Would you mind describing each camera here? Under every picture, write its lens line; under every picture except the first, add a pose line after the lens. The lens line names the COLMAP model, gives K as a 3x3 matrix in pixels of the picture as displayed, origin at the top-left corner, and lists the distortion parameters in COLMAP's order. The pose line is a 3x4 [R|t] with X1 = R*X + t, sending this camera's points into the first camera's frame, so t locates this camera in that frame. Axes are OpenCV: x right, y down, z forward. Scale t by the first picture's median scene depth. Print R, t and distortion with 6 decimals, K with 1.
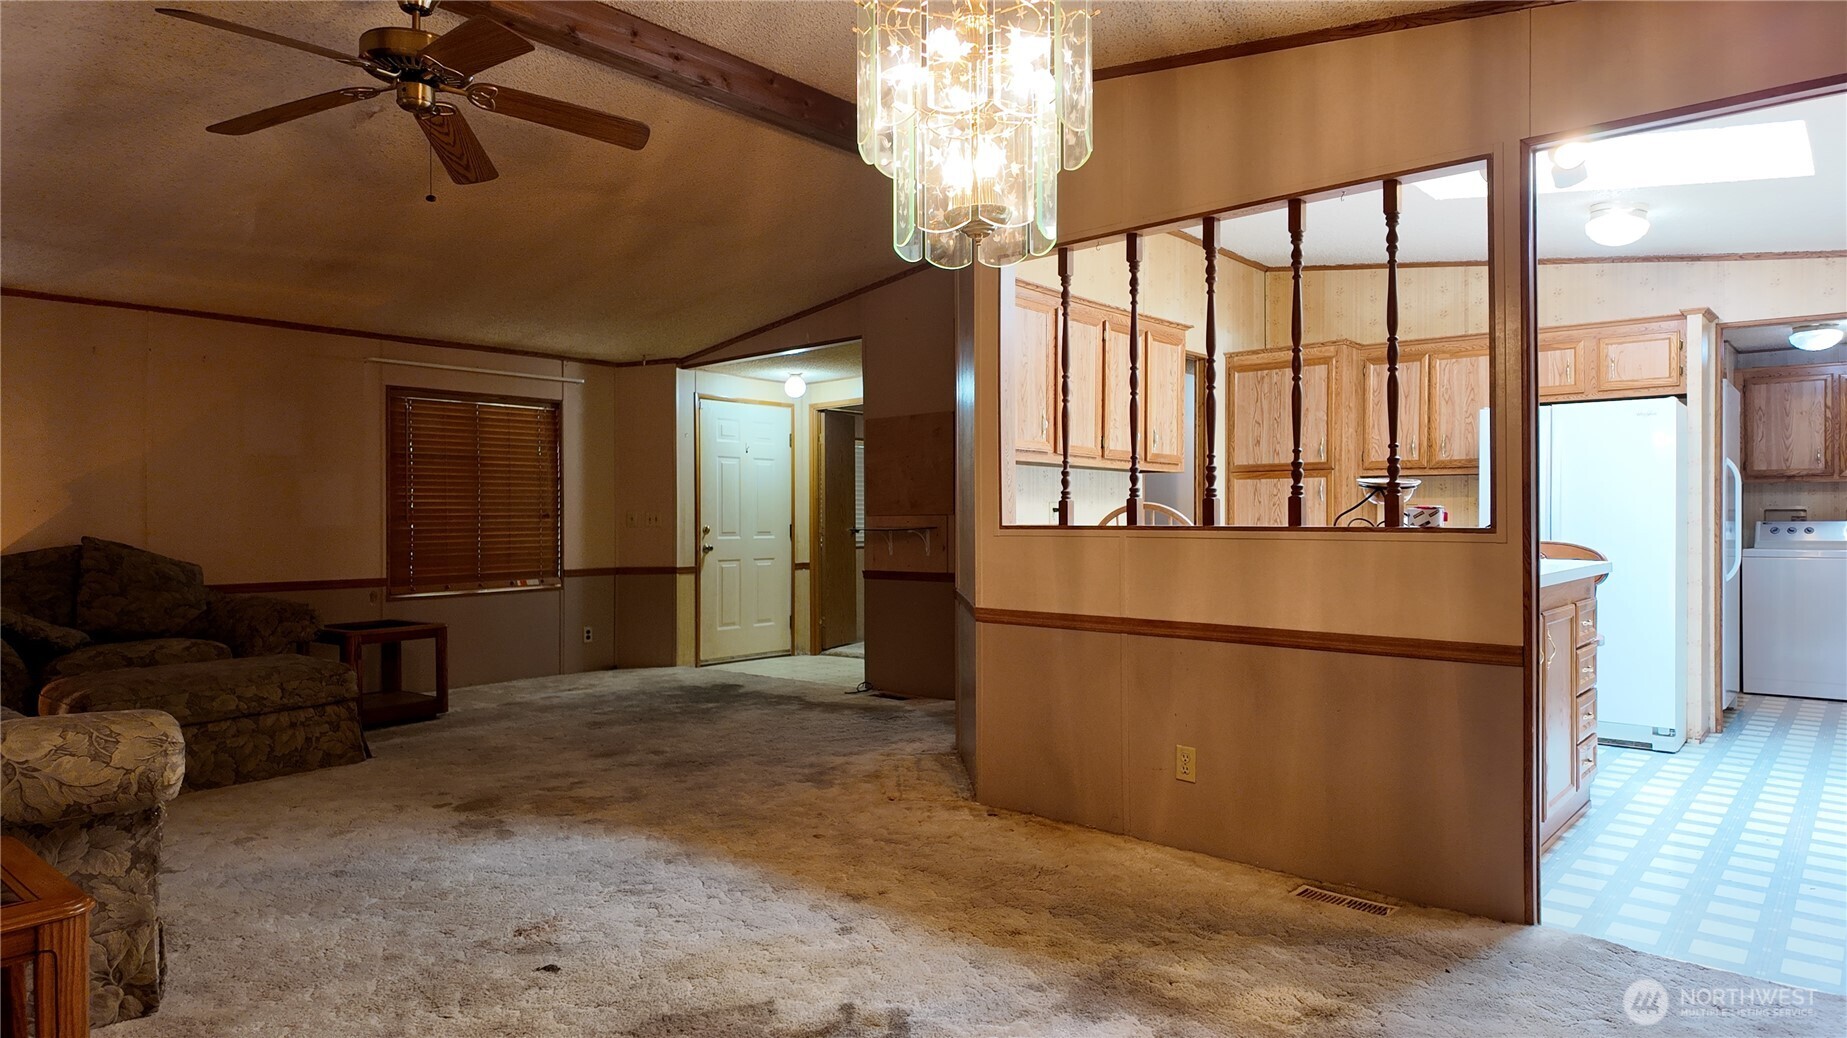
lens RADIAL K [[1088.3, 0, 923.5], [0, 1088.3, 519.0], [0, 0, 1]] dist [0.056766, 0.000137]
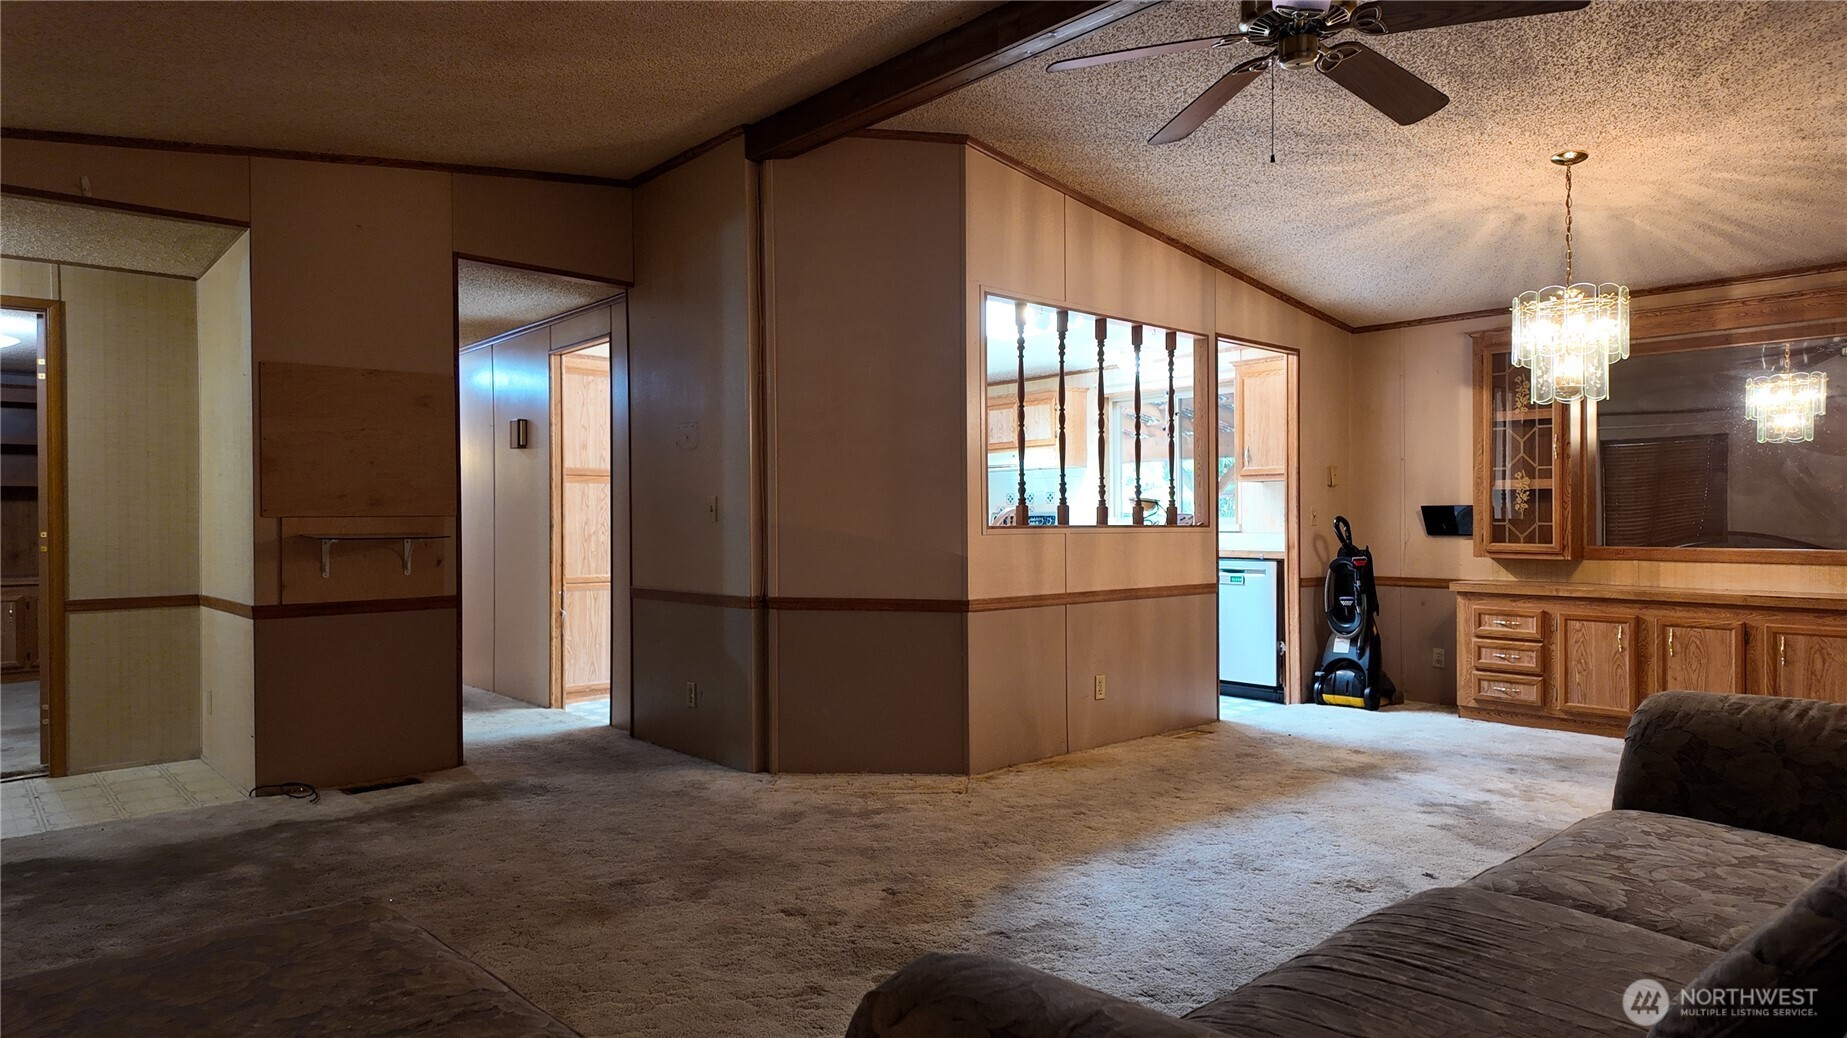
lens RADIAL K [[1088.3, 0, 923.5], [0, 1088.3, 519.0], [0, 0, 1]] dist [0.056766, 0.000137]
pose [[0.110927, 0.003852, 0.993821, -1.124618], [0.003369, 0.999985, -0.004251, 0.003431], [-0.993823, 0.003820, 0.110913, 0.975486]]
